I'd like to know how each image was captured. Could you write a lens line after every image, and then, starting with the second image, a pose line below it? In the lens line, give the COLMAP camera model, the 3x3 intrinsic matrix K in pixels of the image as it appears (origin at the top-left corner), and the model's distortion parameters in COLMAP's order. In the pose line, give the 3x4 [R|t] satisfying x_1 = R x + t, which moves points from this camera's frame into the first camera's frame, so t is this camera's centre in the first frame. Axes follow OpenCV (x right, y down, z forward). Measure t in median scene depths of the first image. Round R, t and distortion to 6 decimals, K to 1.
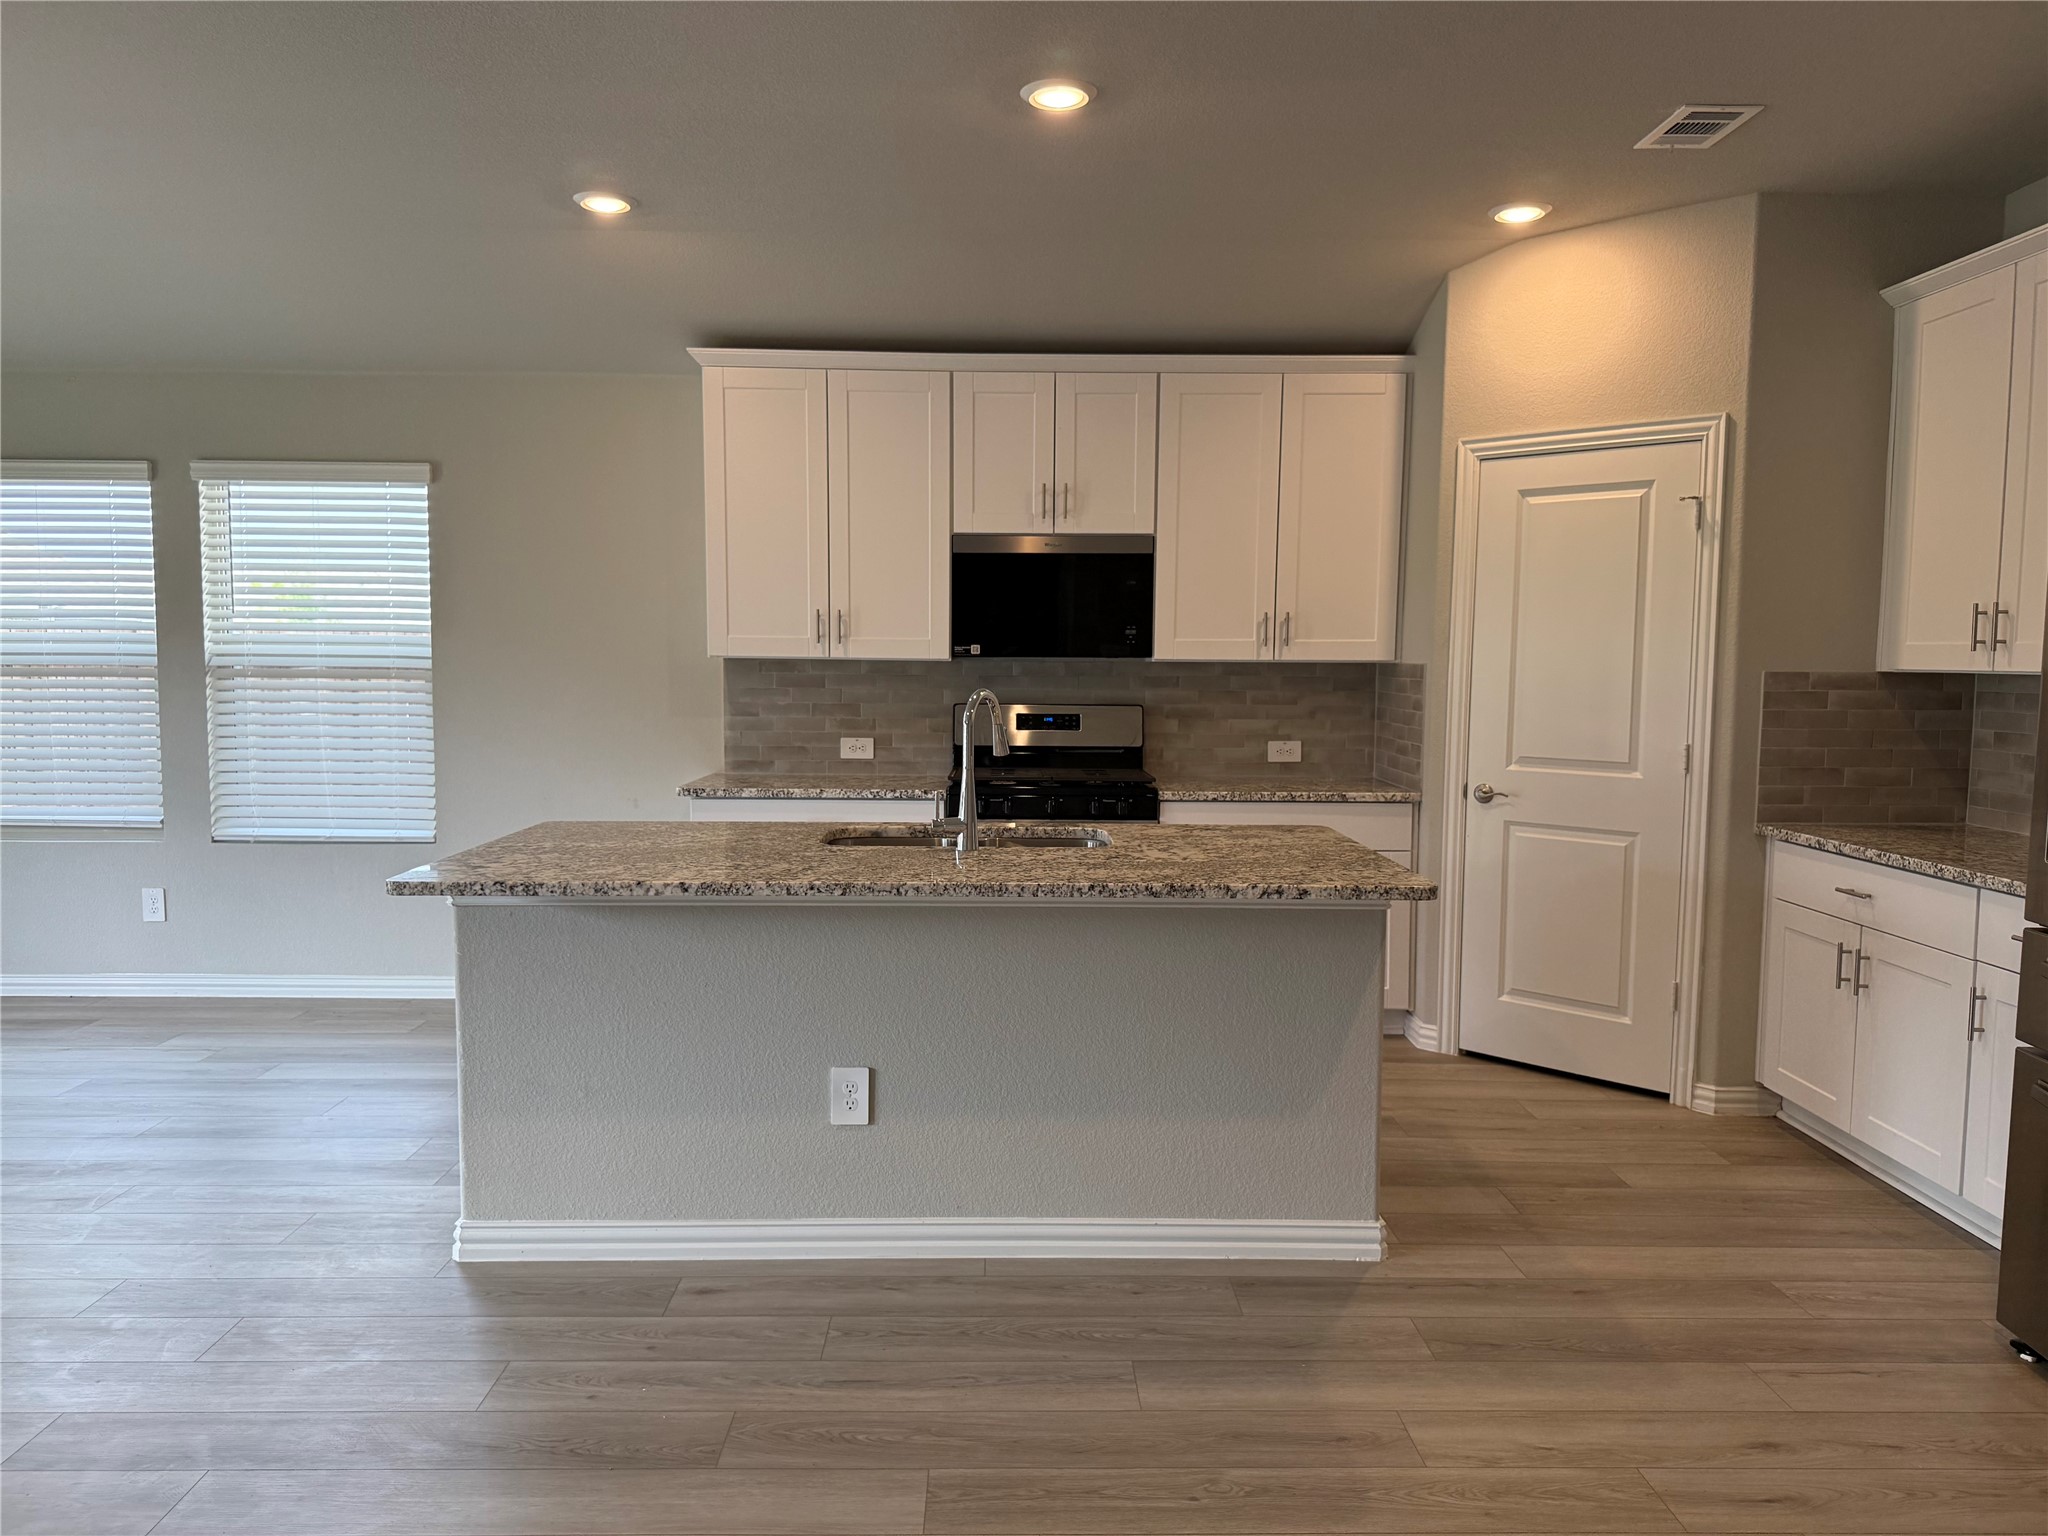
lens RADIAL K [[1432.5, 0, 1007.9], [0, 1432.5, 770.3], [0, 0, 1]] dist [0.146376, -0.249191]
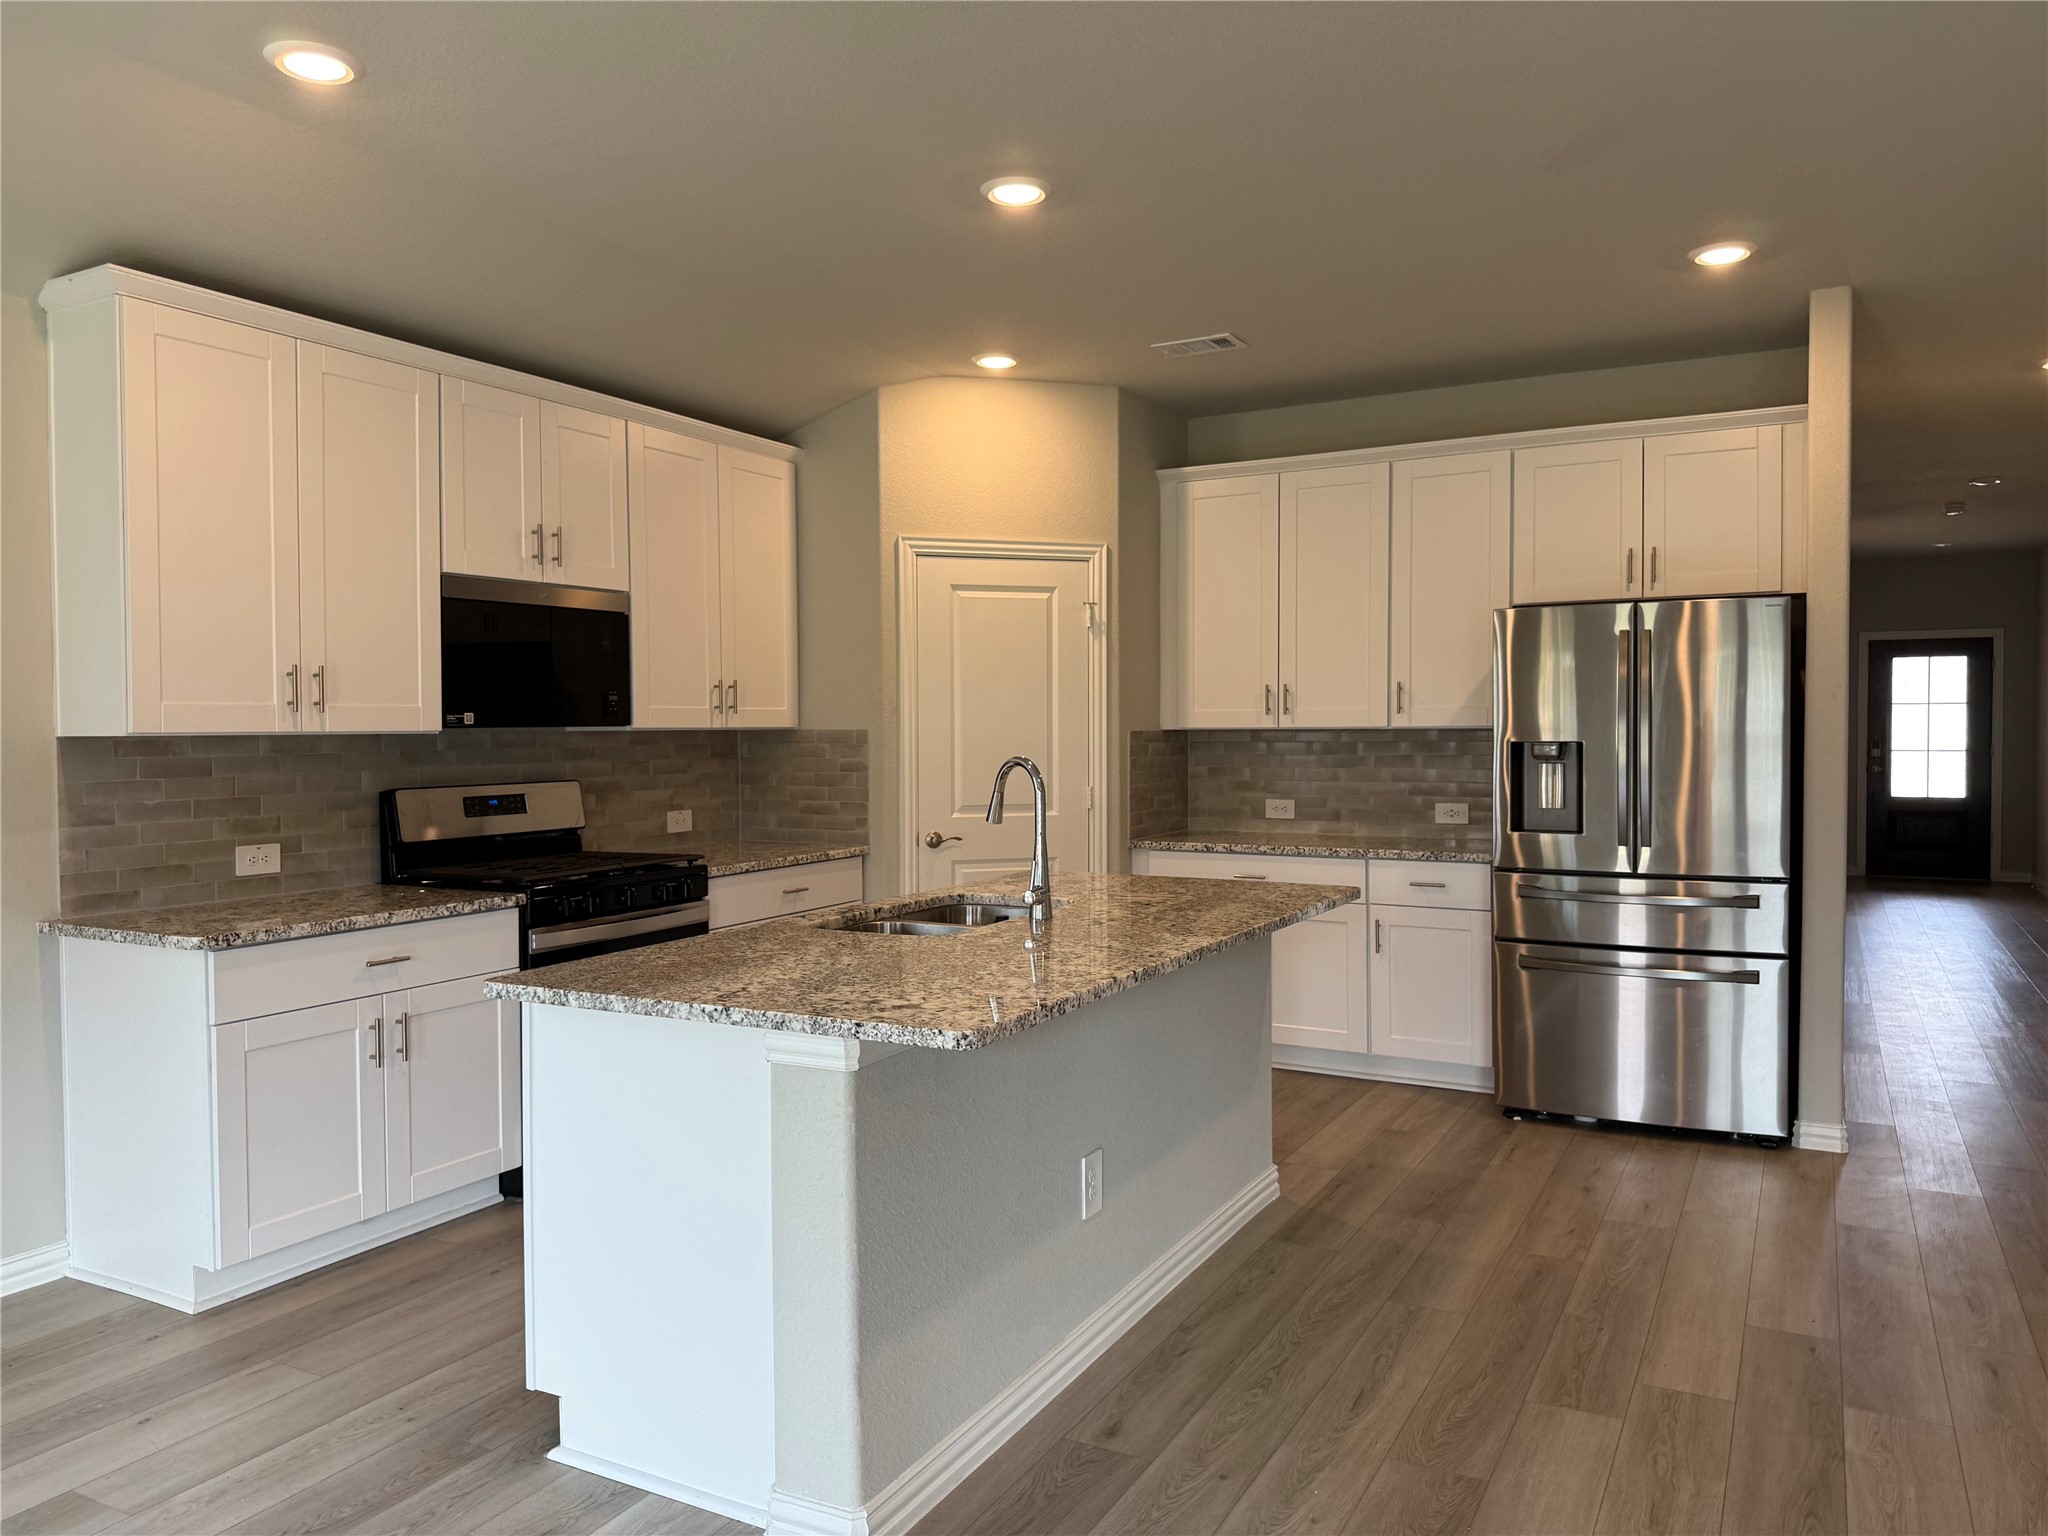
lens RADIAL K [[1443.6, 0, 1030.3], [0, 1443.6, 764.1], [0, 0, 1]] dist [0.093826, -0.119105]
pose [[0.484394, -0.035909, 0.874113, -0.617237], [0.079364, 0.996841, -0.003030, -0.033477], [-0.871242, 0.070841, 0.485714, 0.352513]]
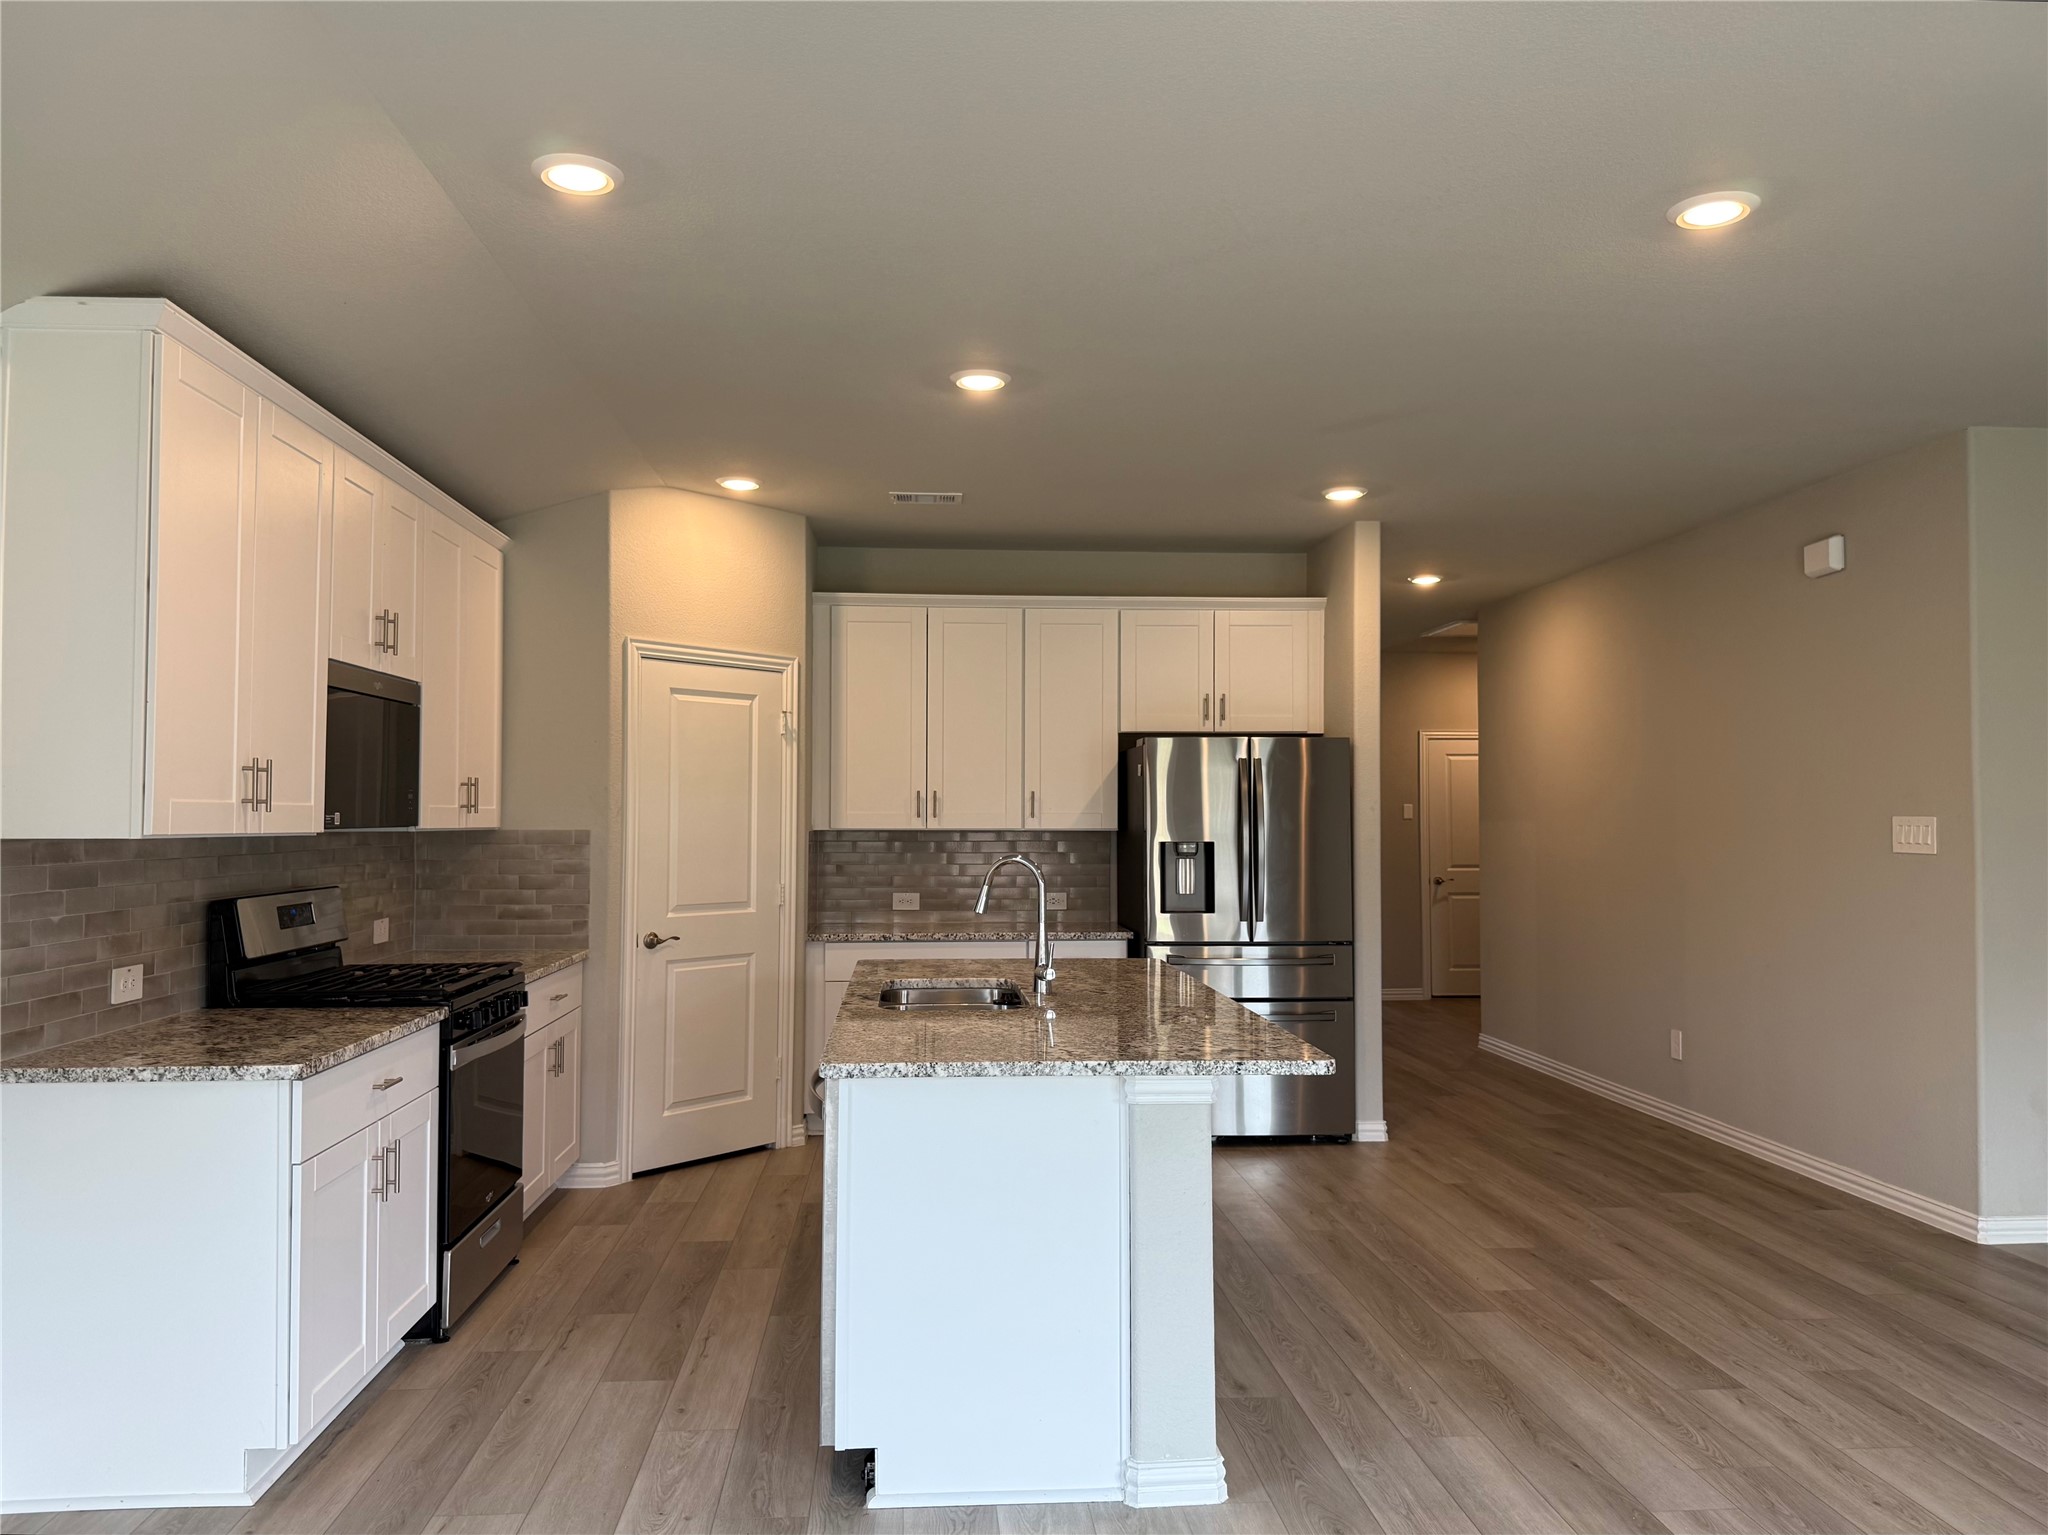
lens RADIAL K [[1476.9, 0, 1017.8], [0, 1476.9, 762.2], [0, 0, 1]] dist [0.090488, -0.124514]
pose [[-0.063276, 0.029866, 0.997549, -0.847213], [0.077069, 0.996713, -0.024952, -0.071027], [-0.995016, 0.075301, -0.065370, 0.743906]]
